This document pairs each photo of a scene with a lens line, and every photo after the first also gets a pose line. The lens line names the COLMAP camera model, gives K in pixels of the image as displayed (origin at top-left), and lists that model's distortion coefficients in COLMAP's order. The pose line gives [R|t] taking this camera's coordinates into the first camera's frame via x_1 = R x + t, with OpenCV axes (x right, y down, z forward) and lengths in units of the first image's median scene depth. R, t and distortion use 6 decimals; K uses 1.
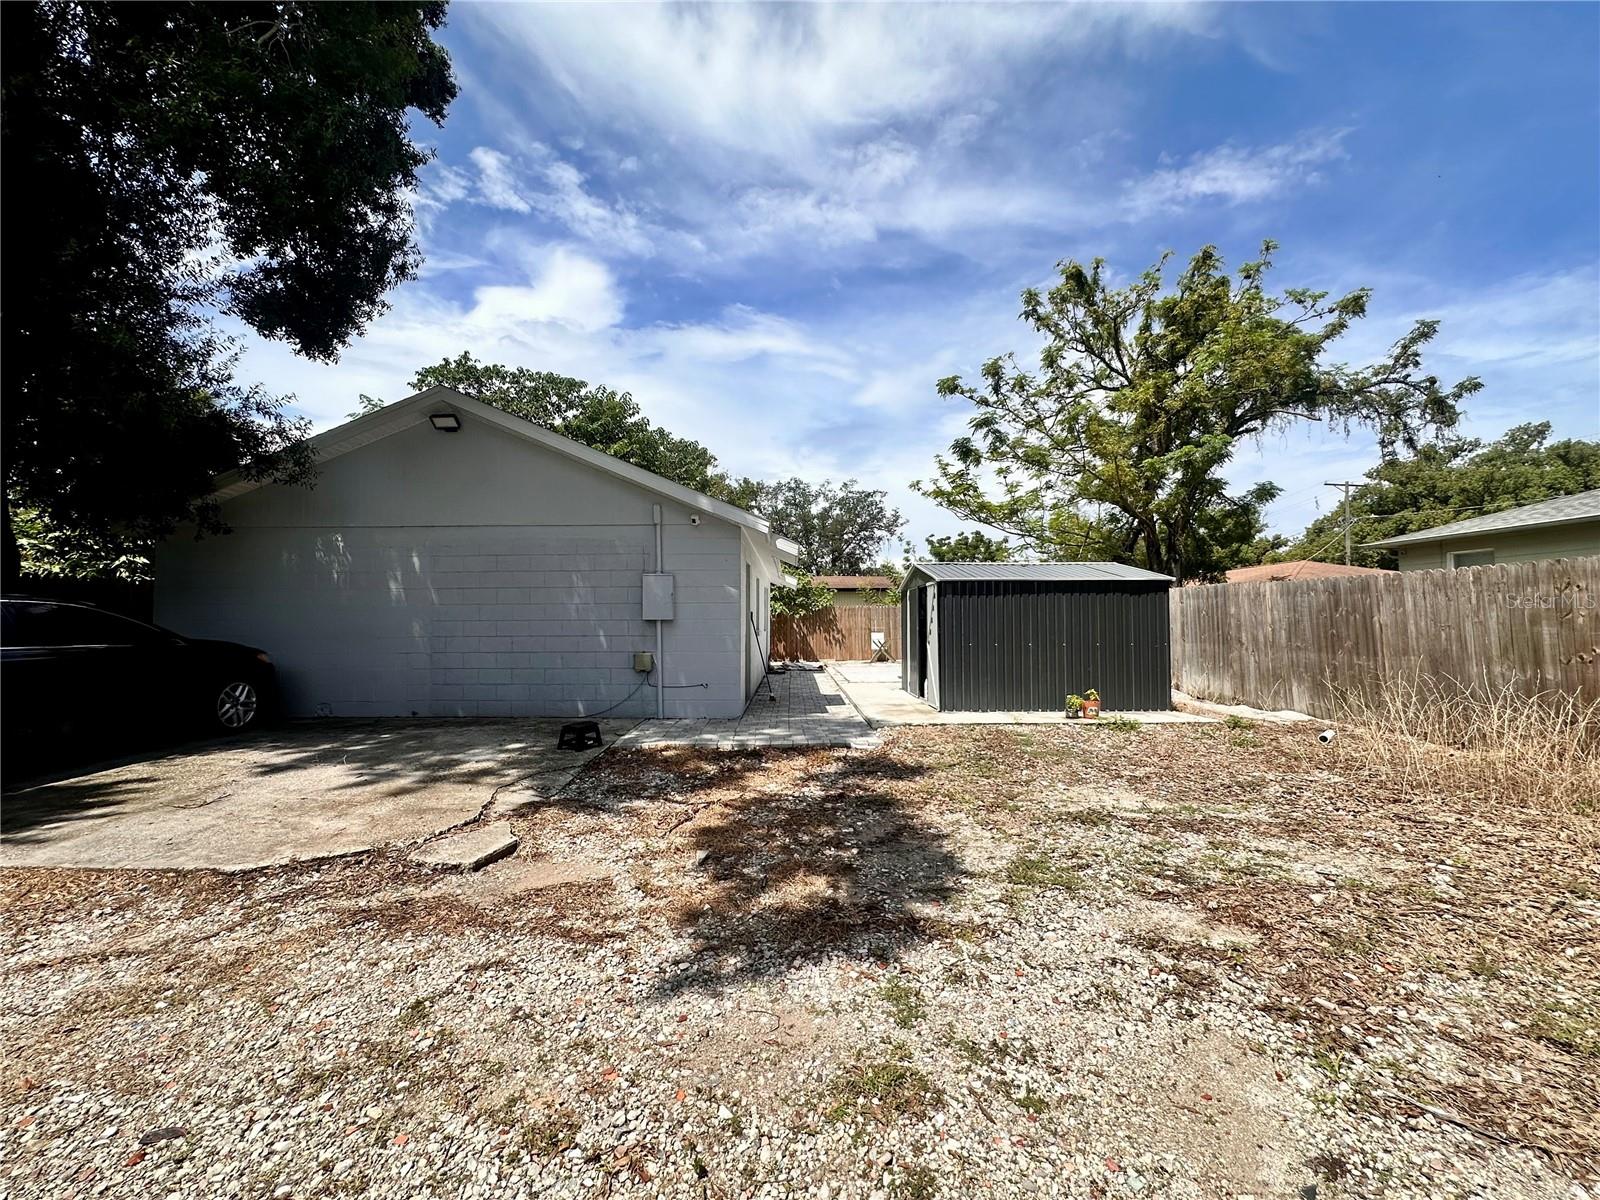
lens RADIAL K [[640.9, 0, 801.1], [0, 640.9, 600.2], [0, 0, 1]] dist [-0.004870, 0.000526]
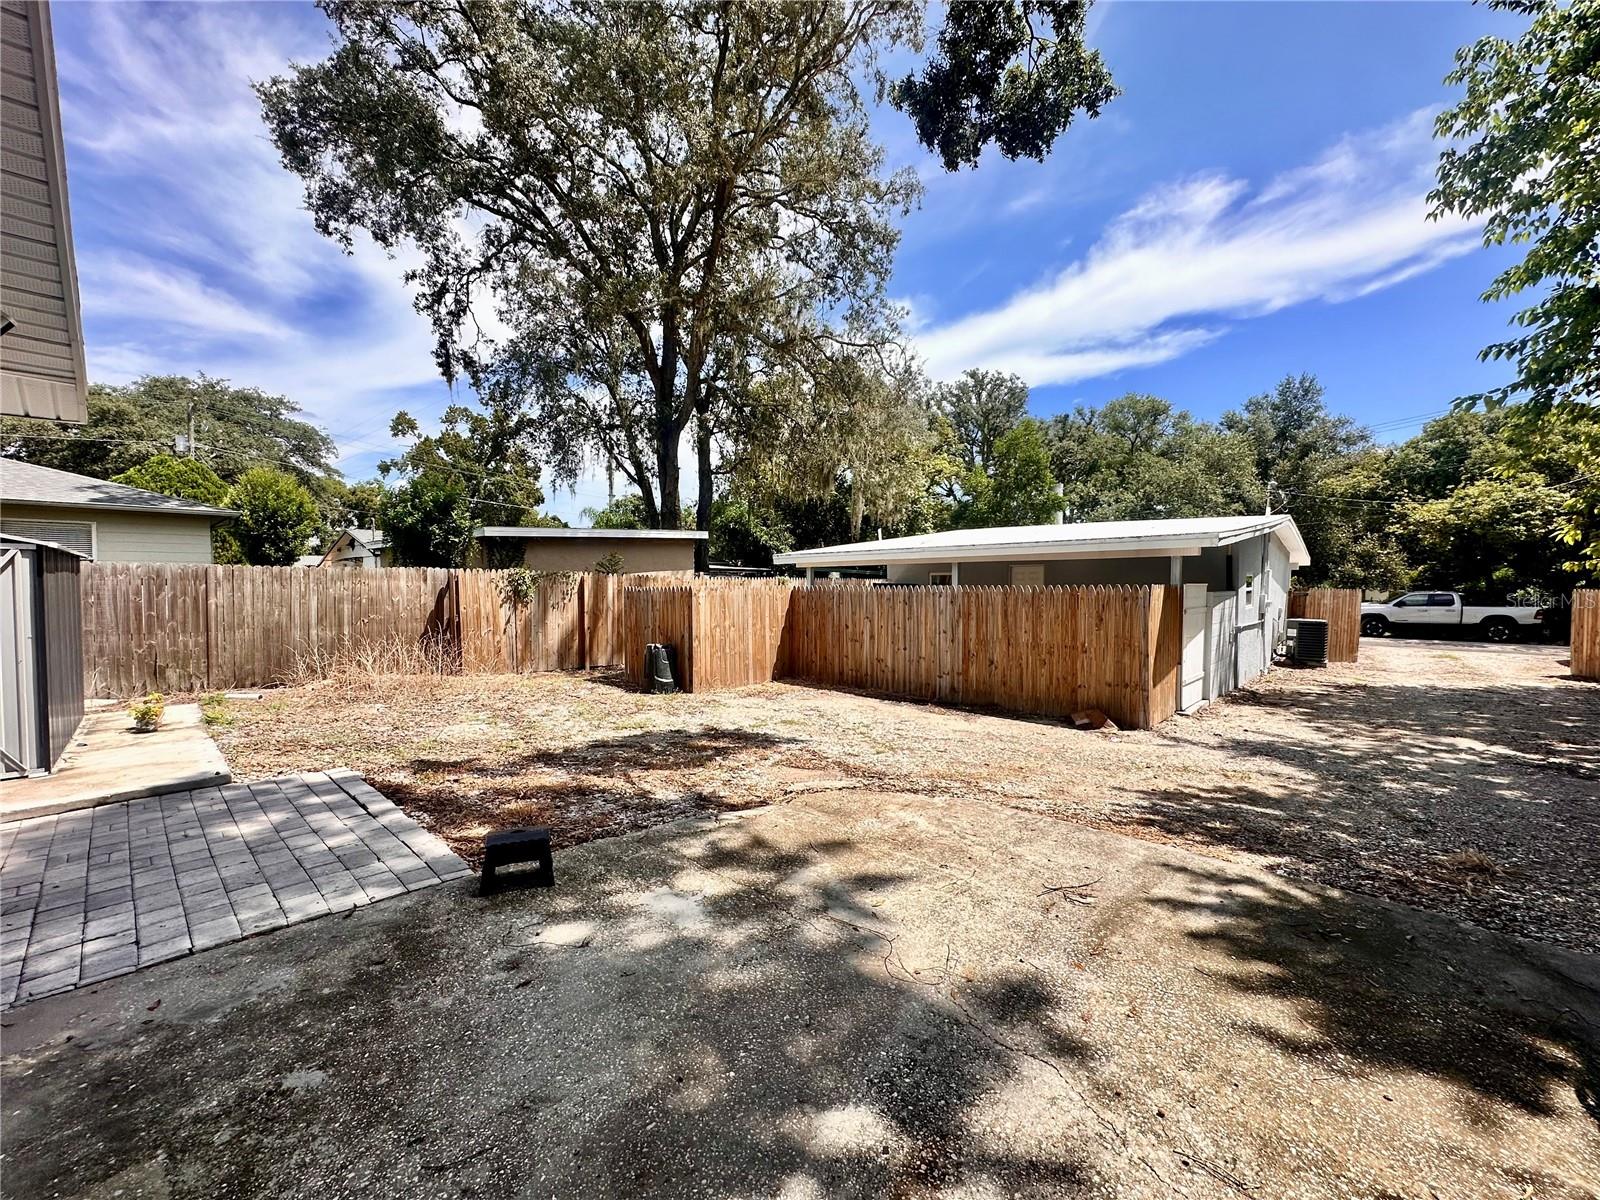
lens RADIAL K [[640.9, 0, 801.1], [0, 640.9, 600.2], [0, 0, 1]] dist [-0.004870, 0.000526]
pose [[-0.698263, -0.007416, 0.715803, -0.504297], [-0.022568, 0.999677, -0.011658, 0.010918], [-0.715485, -0.024295, -0.698205, 0.692970]]
